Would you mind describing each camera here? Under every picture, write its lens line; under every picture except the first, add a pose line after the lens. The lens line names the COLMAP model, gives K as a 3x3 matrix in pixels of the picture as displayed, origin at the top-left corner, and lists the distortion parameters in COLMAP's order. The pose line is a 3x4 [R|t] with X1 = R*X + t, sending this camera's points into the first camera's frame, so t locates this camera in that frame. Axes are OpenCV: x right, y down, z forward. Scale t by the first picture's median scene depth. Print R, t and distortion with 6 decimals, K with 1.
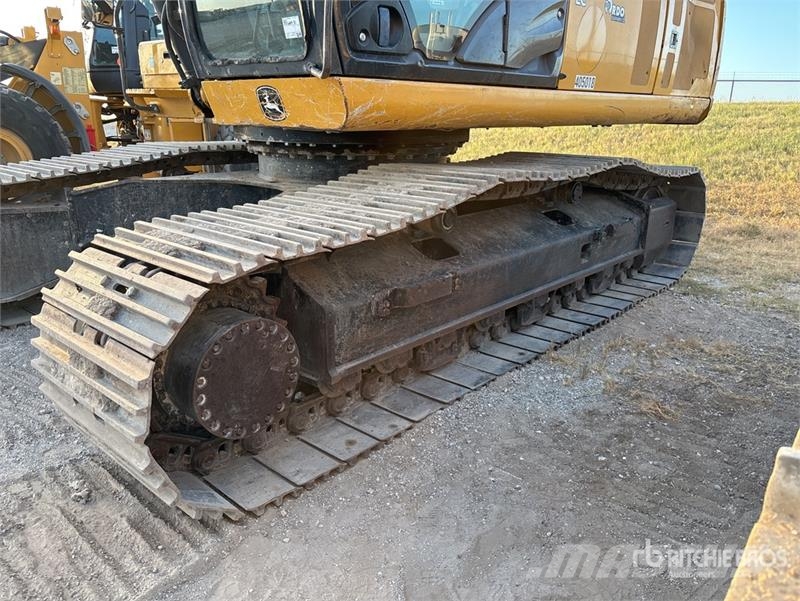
lens RADIAL K [[601.4, 0, 408.2], [0, 601.4, 299.4], [0, 0, 1]] dist [0.026370, -0.027515]
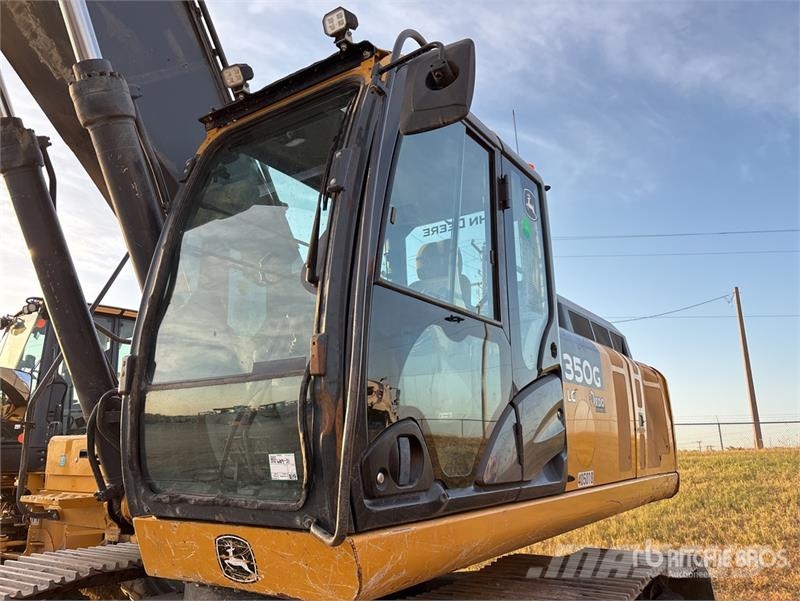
lens RADIAL K [[601.4, 0, 405.8], [0, 601.4, 318.1], [0, 0, 1]] dist [0.026370, -0.027515]
pose [[0.989604, 0.004044, 0.143761, -0.130405], [0.067965, 0.867791, -0.492260, -0.202705], [-0.126746, 0.496913, 0.858495, 0.220153]]
